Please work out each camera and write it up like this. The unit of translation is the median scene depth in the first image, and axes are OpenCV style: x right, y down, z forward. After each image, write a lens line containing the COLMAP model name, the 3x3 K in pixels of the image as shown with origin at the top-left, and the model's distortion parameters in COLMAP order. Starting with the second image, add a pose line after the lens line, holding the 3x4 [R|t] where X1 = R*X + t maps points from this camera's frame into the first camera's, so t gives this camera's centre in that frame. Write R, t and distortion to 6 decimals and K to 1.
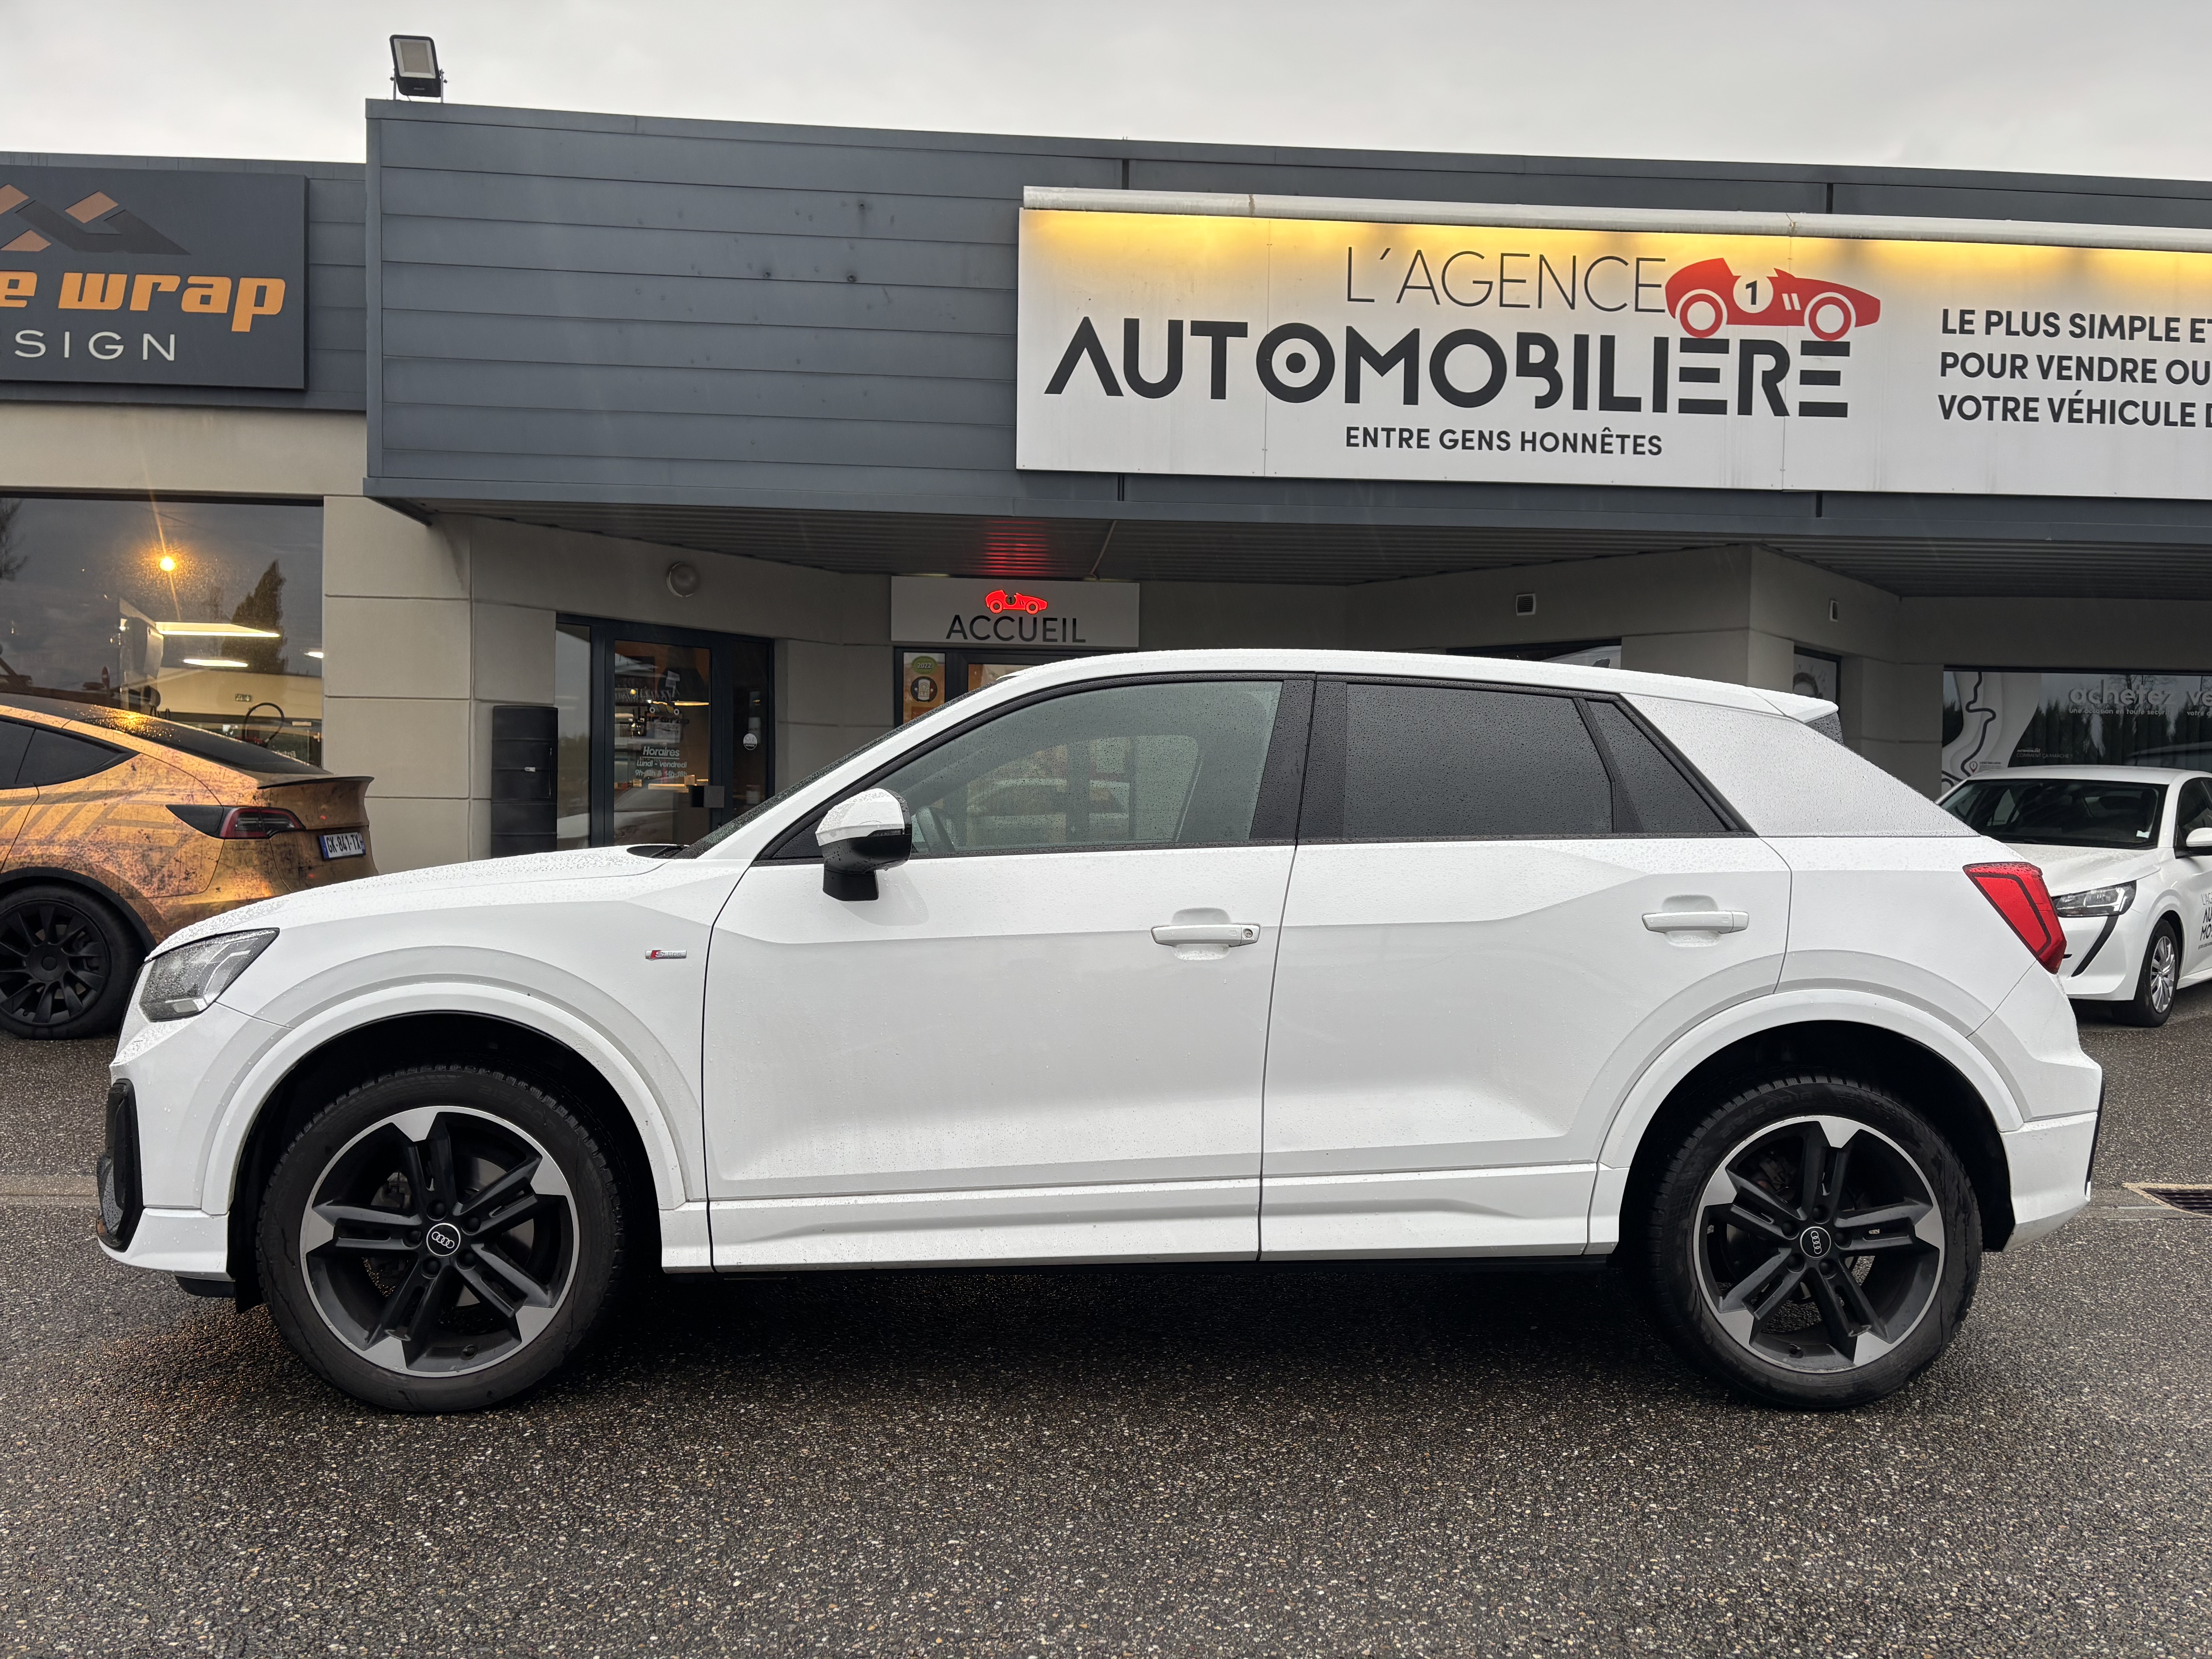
lens RADIAL K [[1682.4, 0, 1121.3], [0, 1682.4, 824.3], [0, 0, 1]] dist [0.056945, -0.064284]
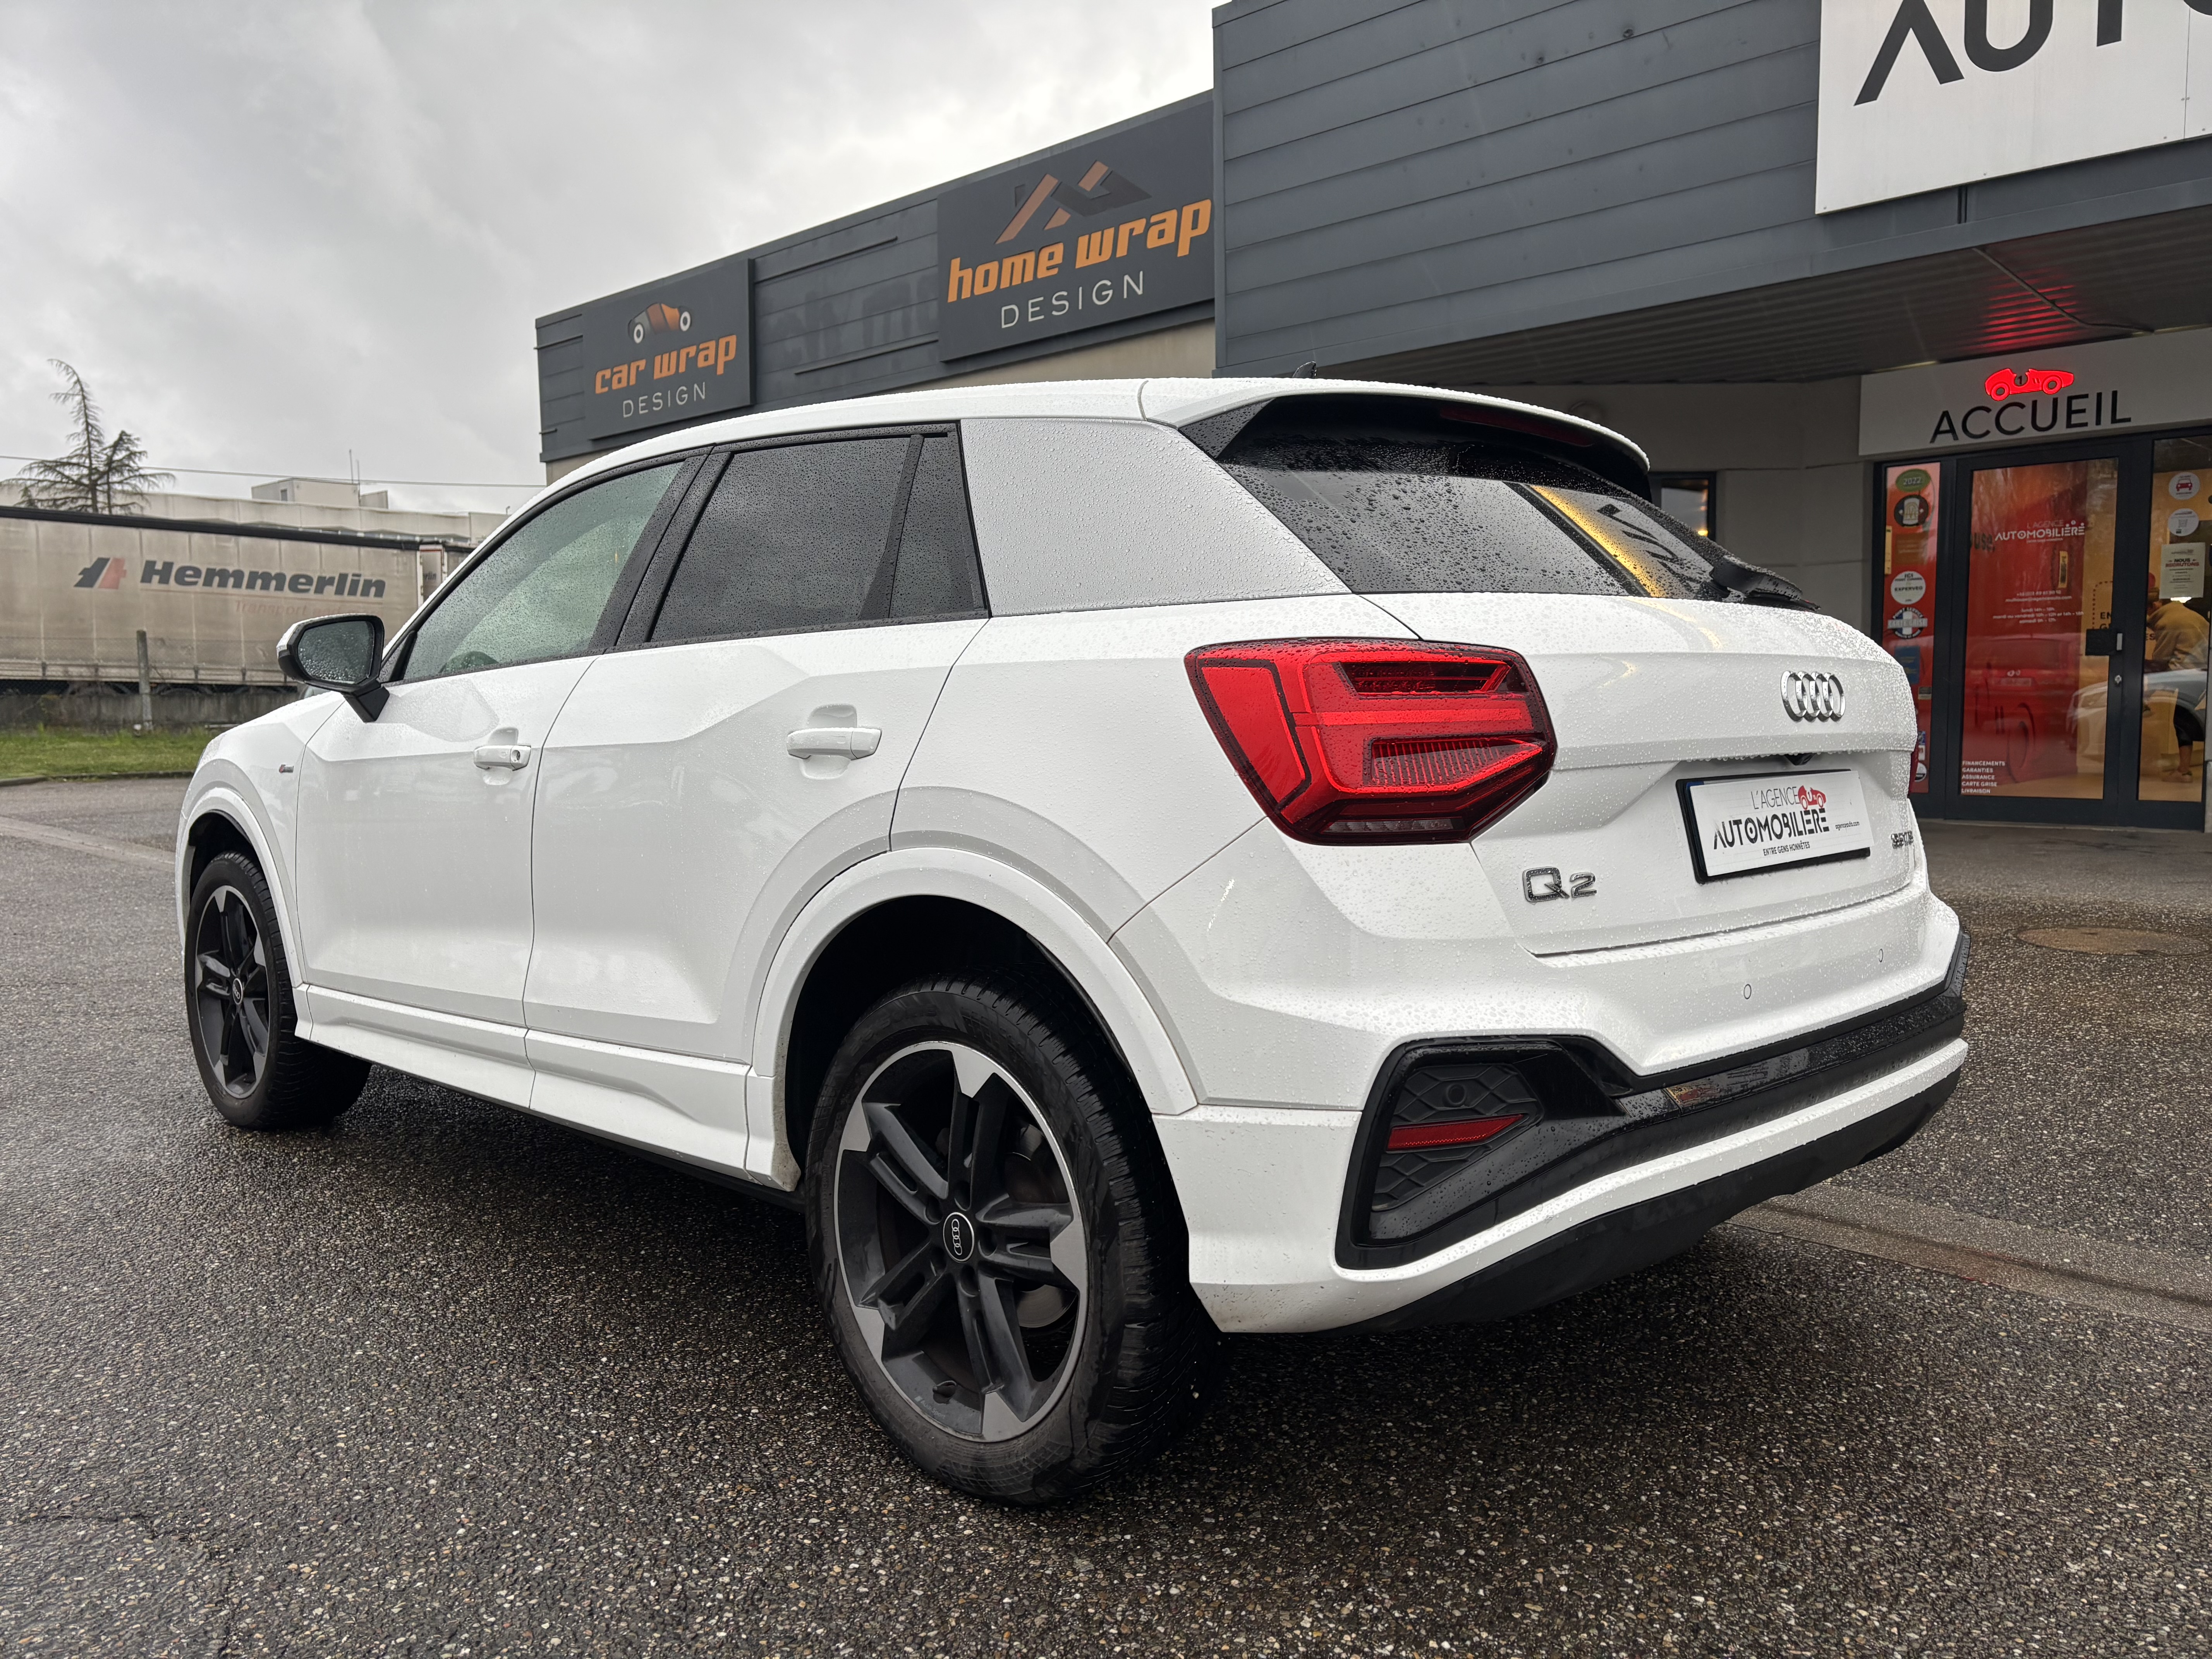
lens RADIAL K [[1682.4, 0, 1121.3], [0, 1682.4, 824.3], [0, 0, 1]] dist [0.056945, -0.064284]
pose [[0.661642, 0.034816, -0.749011, 0.909618], [0.017637, 0.997922, 0.061966, 0.048822], [0.749613, -0.054210, 0.659653, 0.615042]]
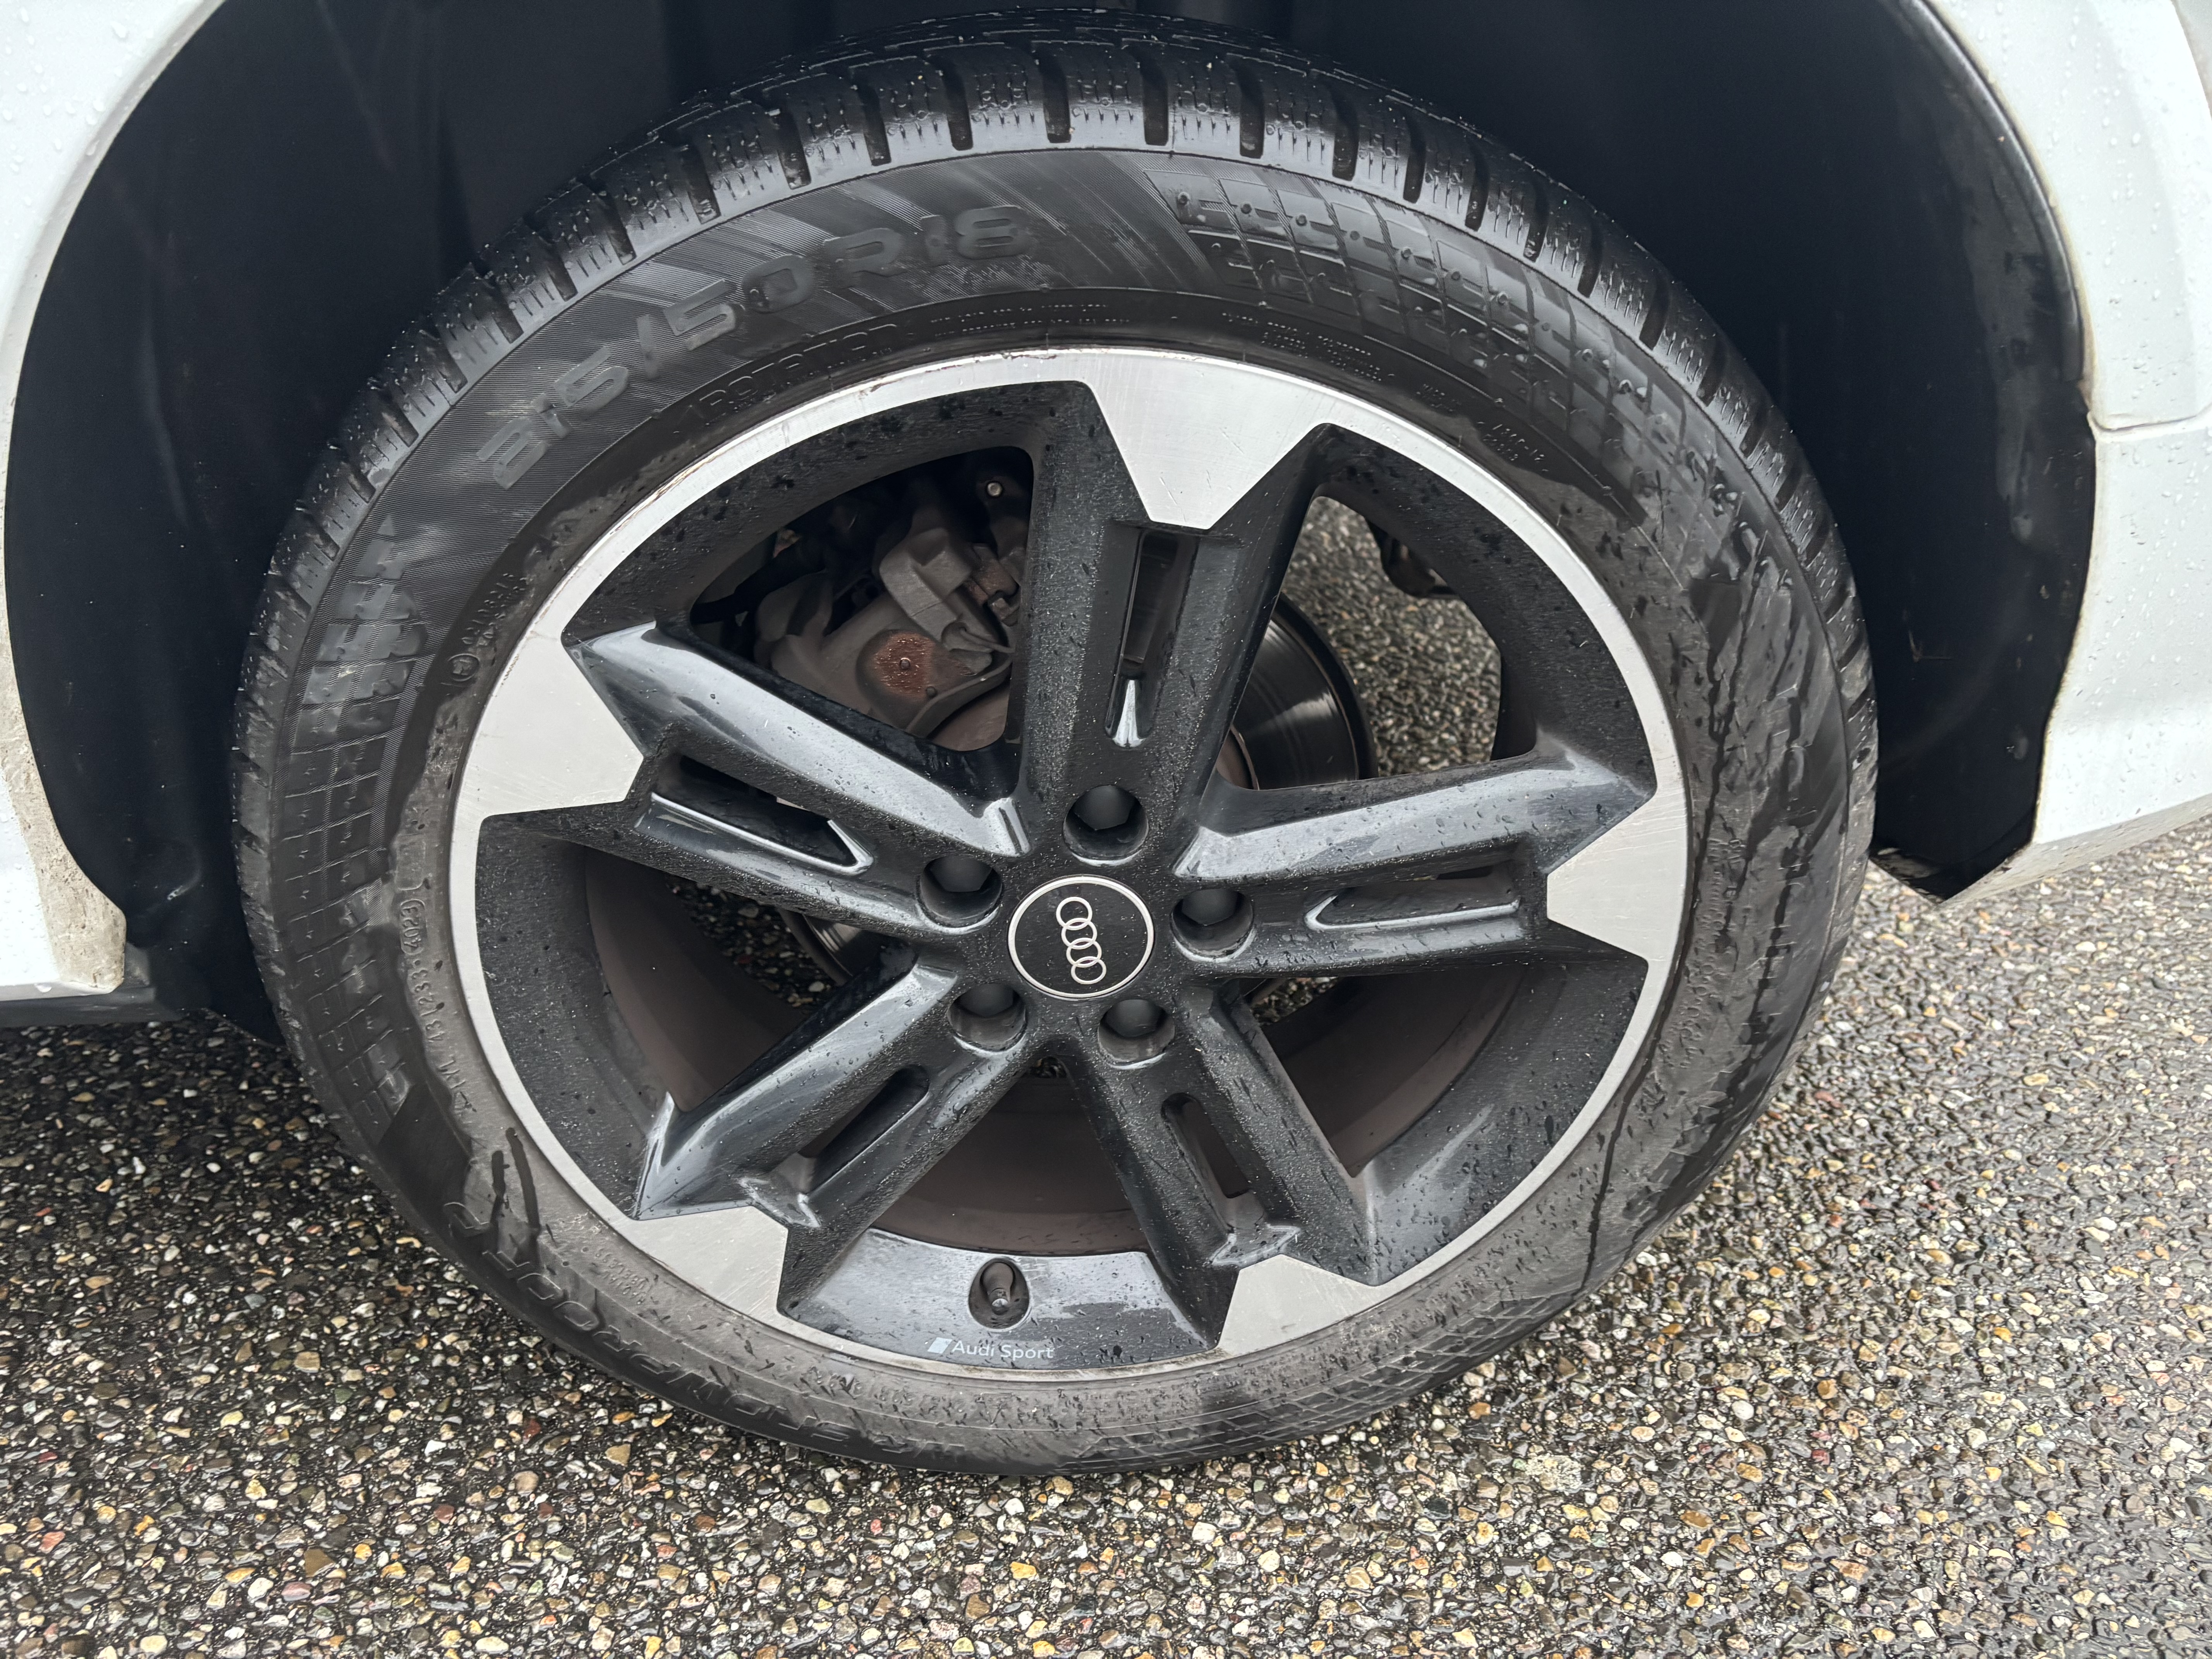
lens RADIAL K [[1682.4, 0, 1121.3], [0, 1682.4, 824.3], [0, 0, 1]] dist [0.056945, -0.064284]
pose [[0.999962, 0.003115, 0.008147, 0.402949], [-0.006917, 0.852227, 0.523127, 0.119910], [-0.005314, -0.523163, 0.852216, 0.808005]]
